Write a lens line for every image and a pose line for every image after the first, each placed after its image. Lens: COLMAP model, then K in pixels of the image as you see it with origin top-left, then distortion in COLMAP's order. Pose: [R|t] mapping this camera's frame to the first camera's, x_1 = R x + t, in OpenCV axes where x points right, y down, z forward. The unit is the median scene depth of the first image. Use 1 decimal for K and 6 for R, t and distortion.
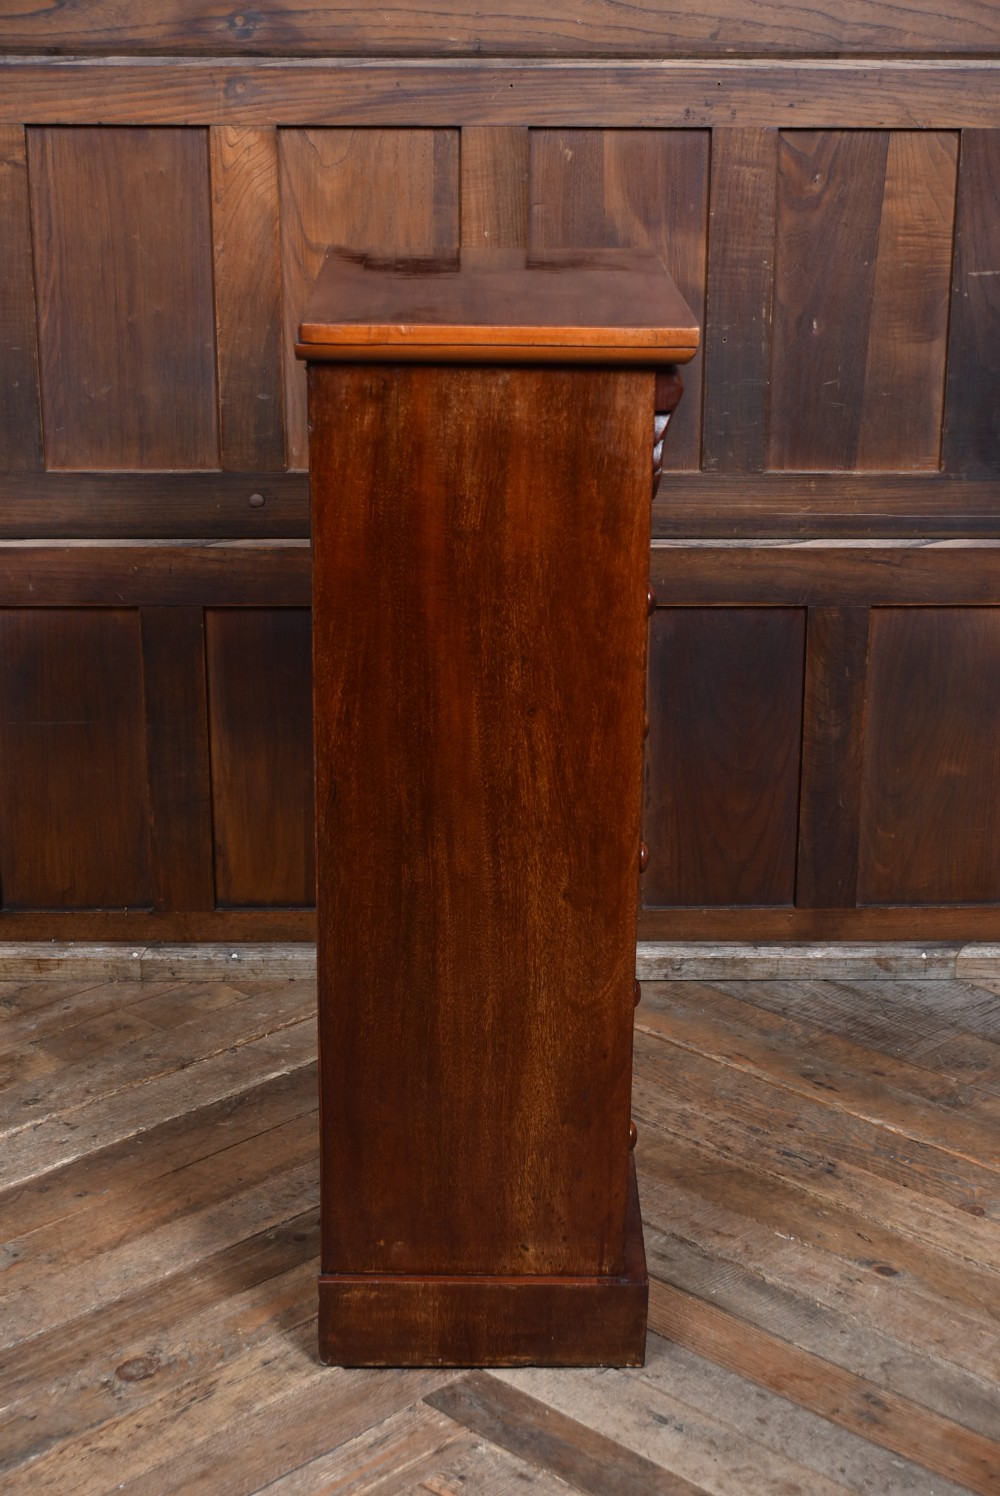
lens RADIAL K [[2522.0, 0, 520.4], [0, 2522.0, 804.6], [0, 0, 1]] dist [0.014572, 0.000000]
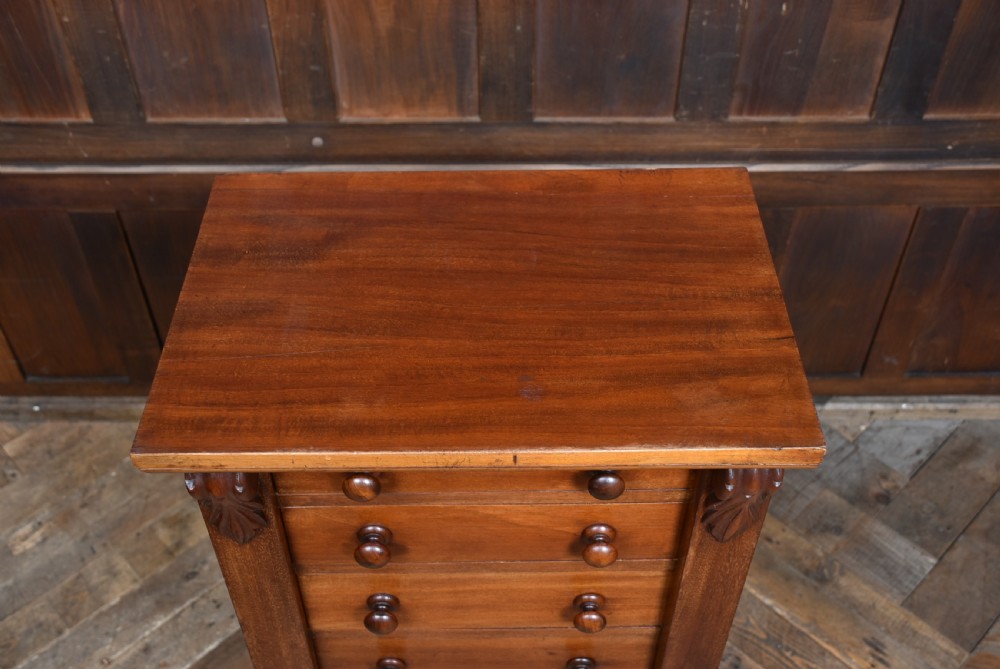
lens RADIAL K [[1069.0, 0, 501.3], [0, 1069.0, 361.5], [0, 0, 1]] dist [0.020695, 0.000000]
pose [[0.999596, 0.011612, -0.025934, 0.001796], [0.000947, 0.898576, 0.438818, -0.265939], [0.028399, -0.438665, 0.898202, 0.493752]]
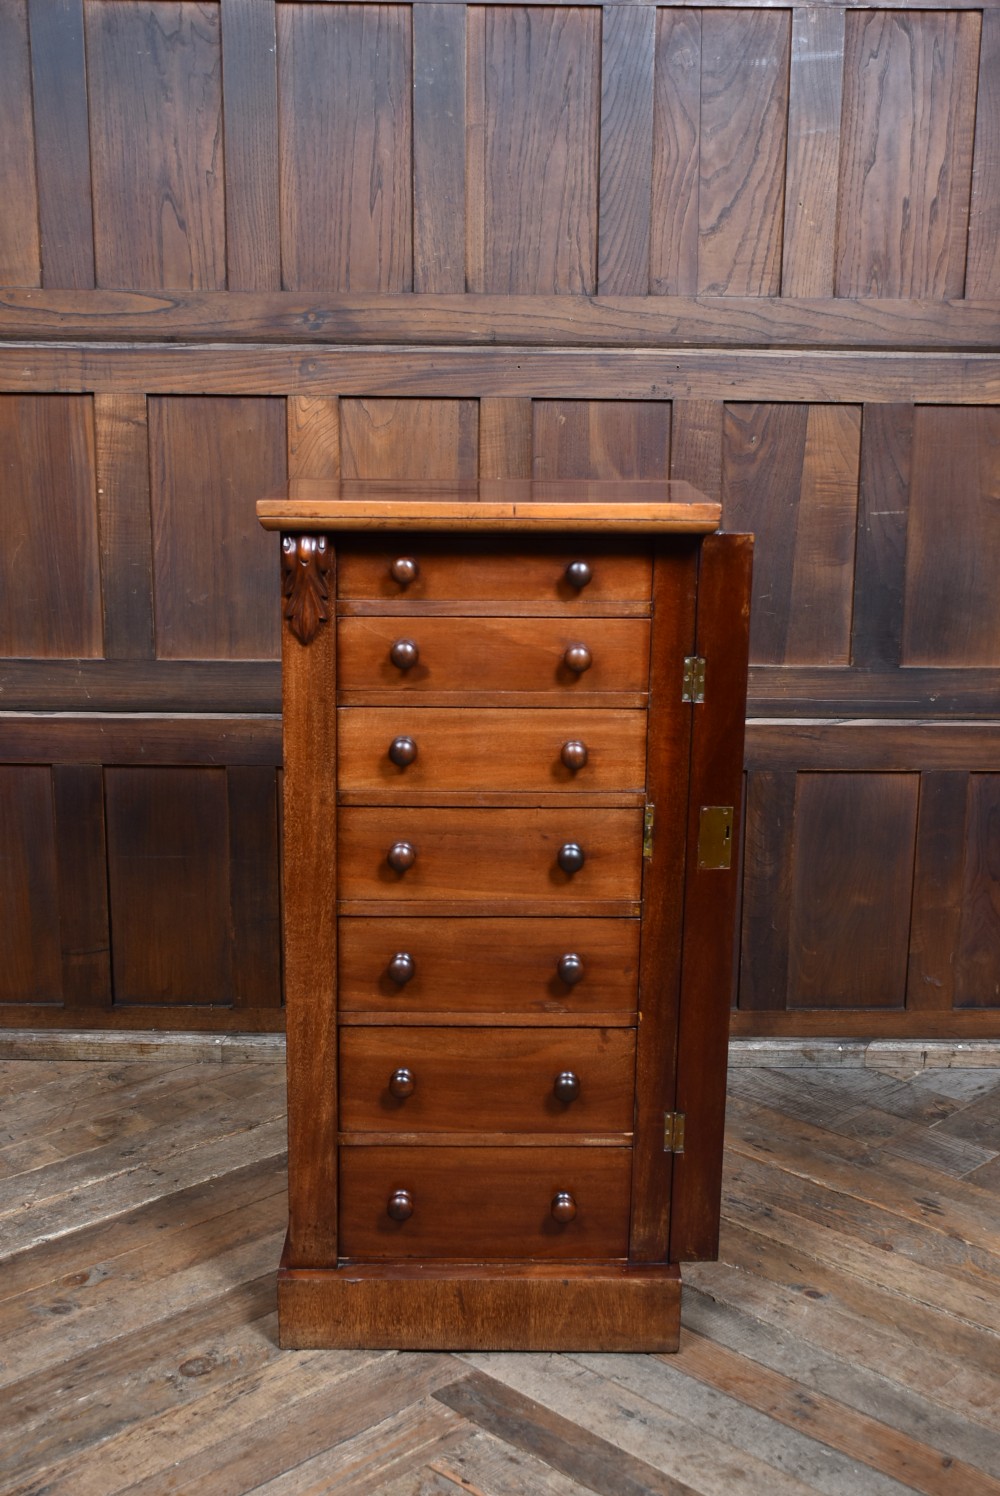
lens RADIAL K [[1831.4, 0, 521.9], [0, 1831.4, 787.7], [0, 0, 1]] dist [-0.012083, 0.000000]
pose [[0.999929, 0.008382, -0.008457, 0.007719], [-0.009230, 0.994332, -0.105915, 0.031486], [0.007521, 0.105986, 0.994339, 0.080037]]
